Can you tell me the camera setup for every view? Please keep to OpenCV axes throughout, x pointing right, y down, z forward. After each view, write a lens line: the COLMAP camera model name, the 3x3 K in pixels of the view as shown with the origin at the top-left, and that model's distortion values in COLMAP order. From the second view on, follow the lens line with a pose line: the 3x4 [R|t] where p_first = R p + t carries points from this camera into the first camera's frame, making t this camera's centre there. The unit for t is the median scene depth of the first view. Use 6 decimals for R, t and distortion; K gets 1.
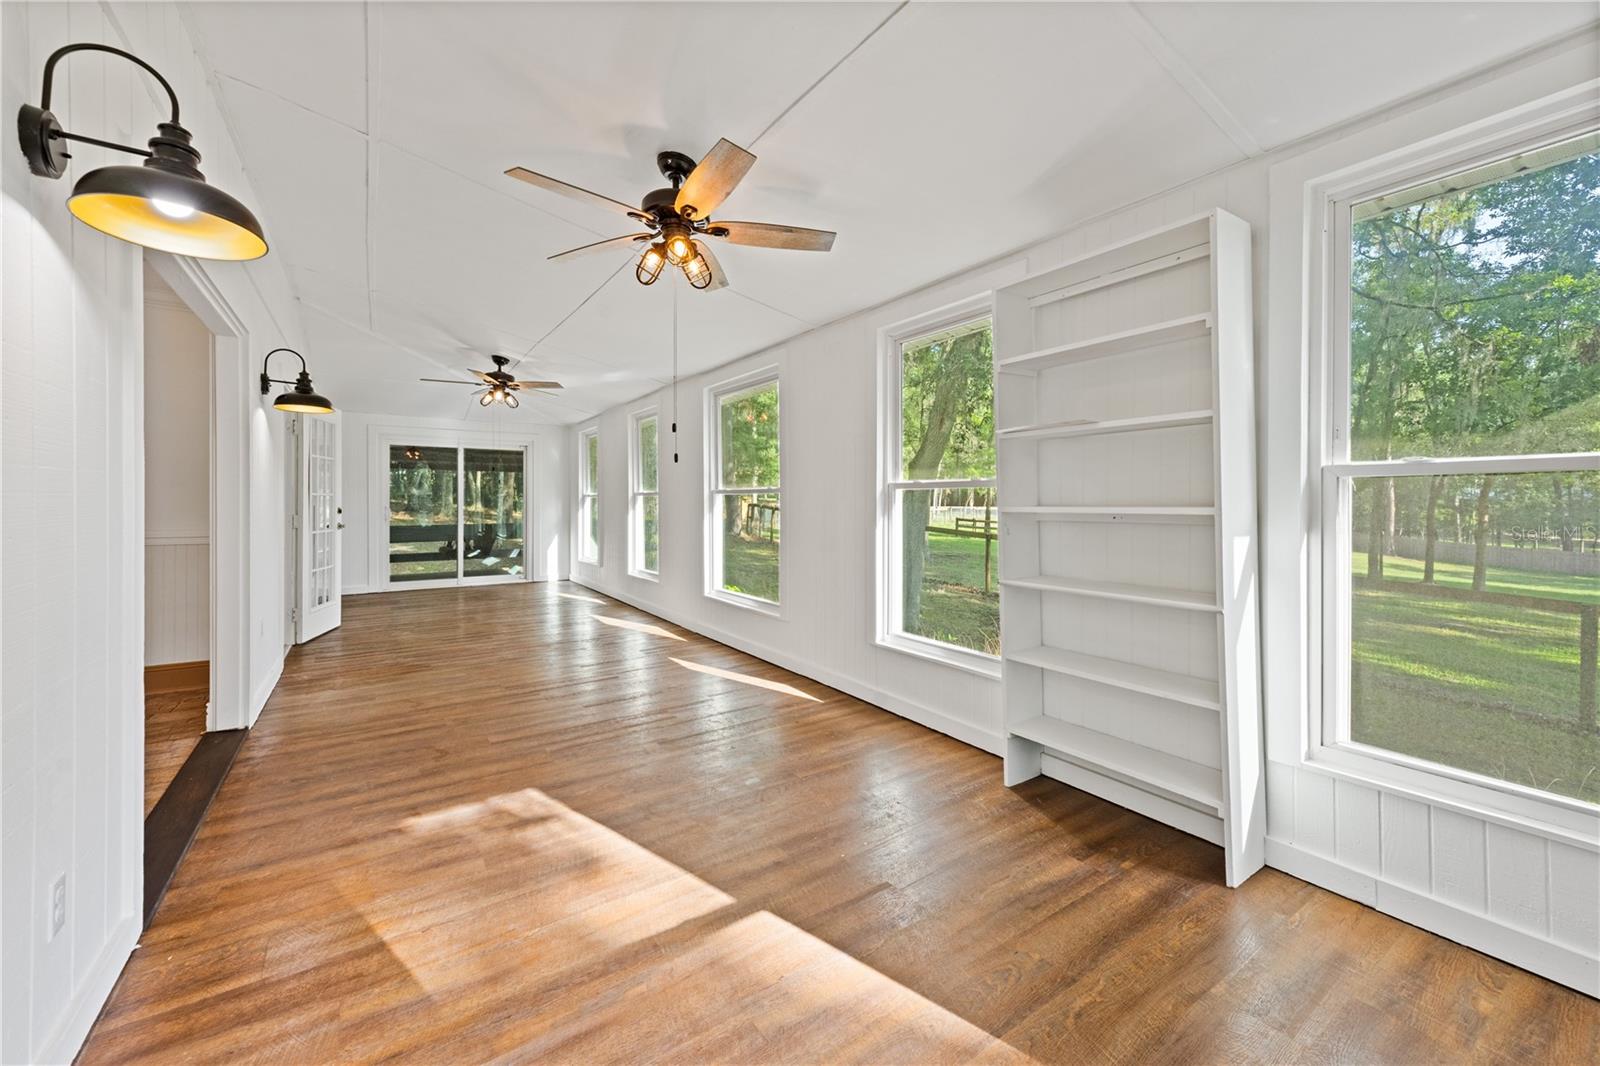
lens RADIAL K [[627.1, 0, 800.6], [0, 627.1, 523.6], [0, 0, 1]] dist [0.014458, 0.000043]
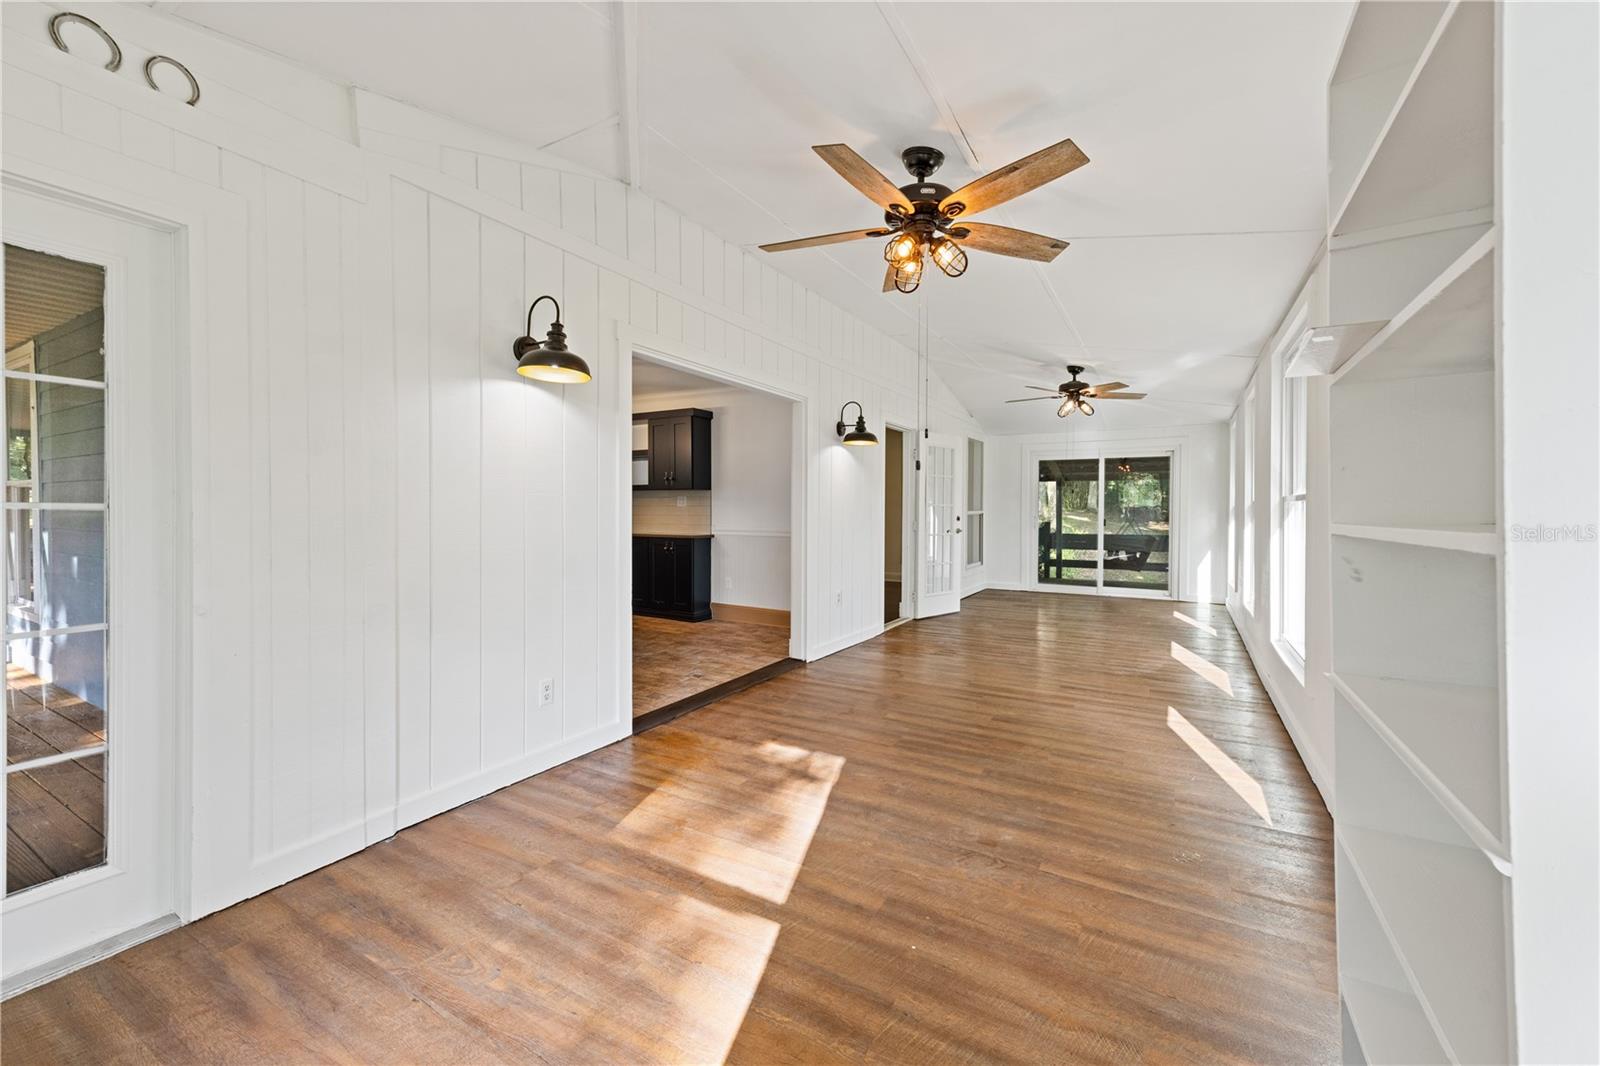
lens RADIAL K [[647.3, 0, 817.1], [0, 647.3, 534.0], [0, 0, 1]] dist [0.015392, -0.000077]
pose [[0.438086, 0.034568, -0.898268, 0.622107], [-0.035629, 0.999143, 0.021073, -0.014454], [0.898227, 0.022773, 0.438942, 0.423716]]
